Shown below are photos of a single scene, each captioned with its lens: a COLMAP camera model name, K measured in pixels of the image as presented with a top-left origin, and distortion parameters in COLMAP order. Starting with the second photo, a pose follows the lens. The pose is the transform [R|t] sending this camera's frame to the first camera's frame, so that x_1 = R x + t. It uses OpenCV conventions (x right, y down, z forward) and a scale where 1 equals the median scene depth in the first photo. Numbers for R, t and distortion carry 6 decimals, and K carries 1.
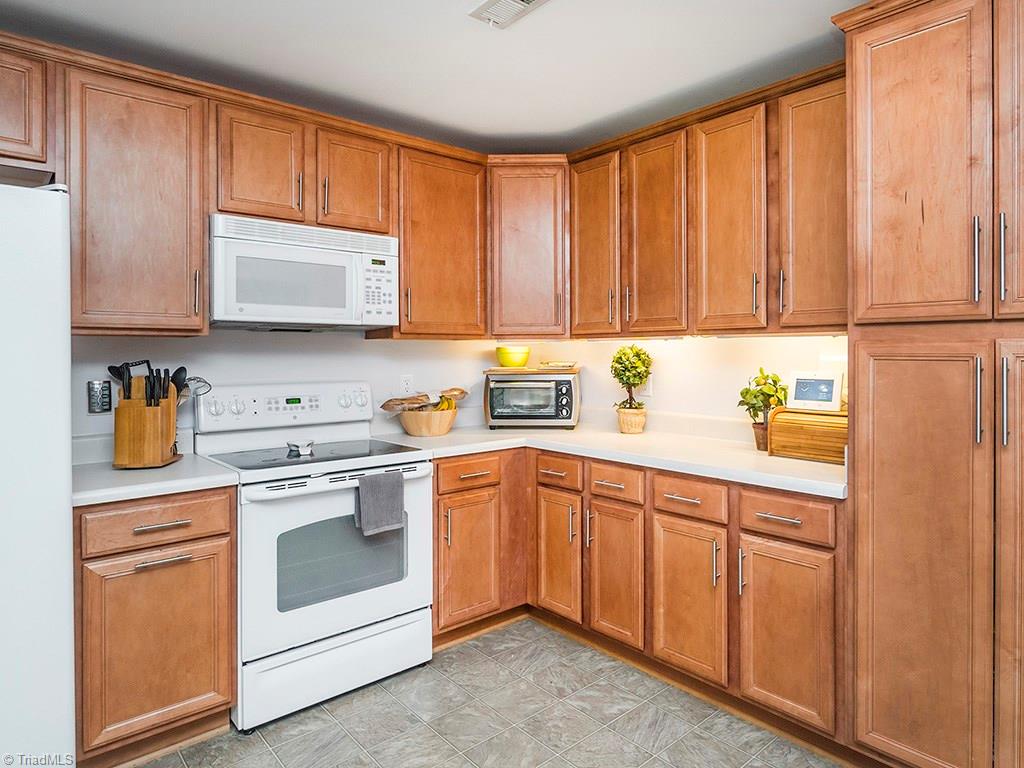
lens RADIAL K [[611.7, 0, 516.0], [0, 611.7, 352.9], [0, 0, 1]] dist [-0.009888, -0.000300]
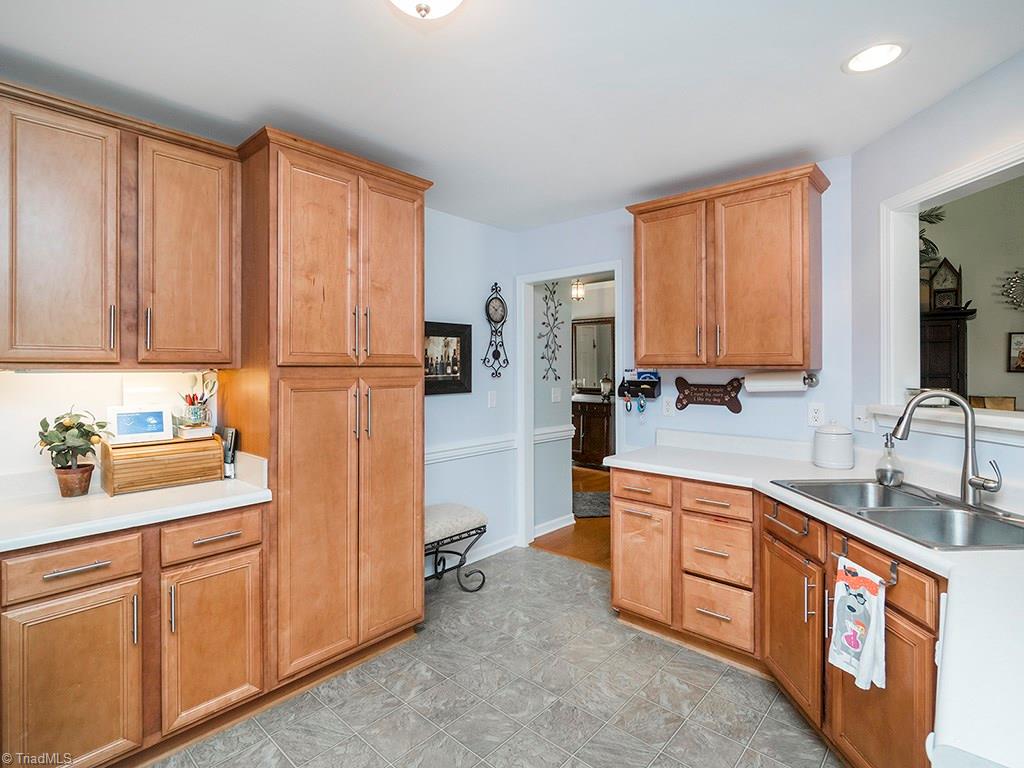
lens RADIAL K [[492.3, 0, 510.9], [0, 492.3, 379.4], [0, 0, 1]] dist [0.015037, 0.000192]
pose [[-0.098986, -0.006421, 0.995068, -0.910114], [0.007665, 0.999945, 0.007215, -0.033845], [-0.995059, 0.008341, -0.098931, 0.958626]]
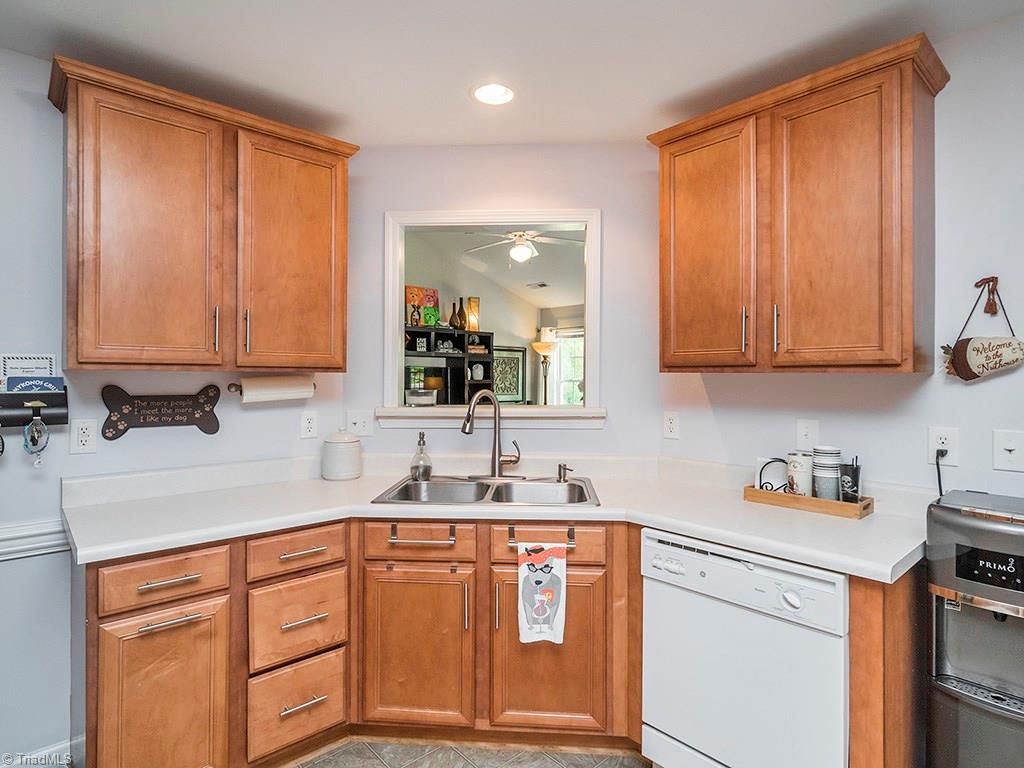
lens RADIAL K [[556.7, 0, 509.2], [0, 556.7, 382.9], [0, 0, 1]] dist [-0.004956, 0.002091]
pose [[-0.999708, 0.011755, -0.021095, -0.467216], [0.011472, 0.999843, 0.013471, -0.034379], [0.021250, 0.013225, -0.999687, 1.172018]]
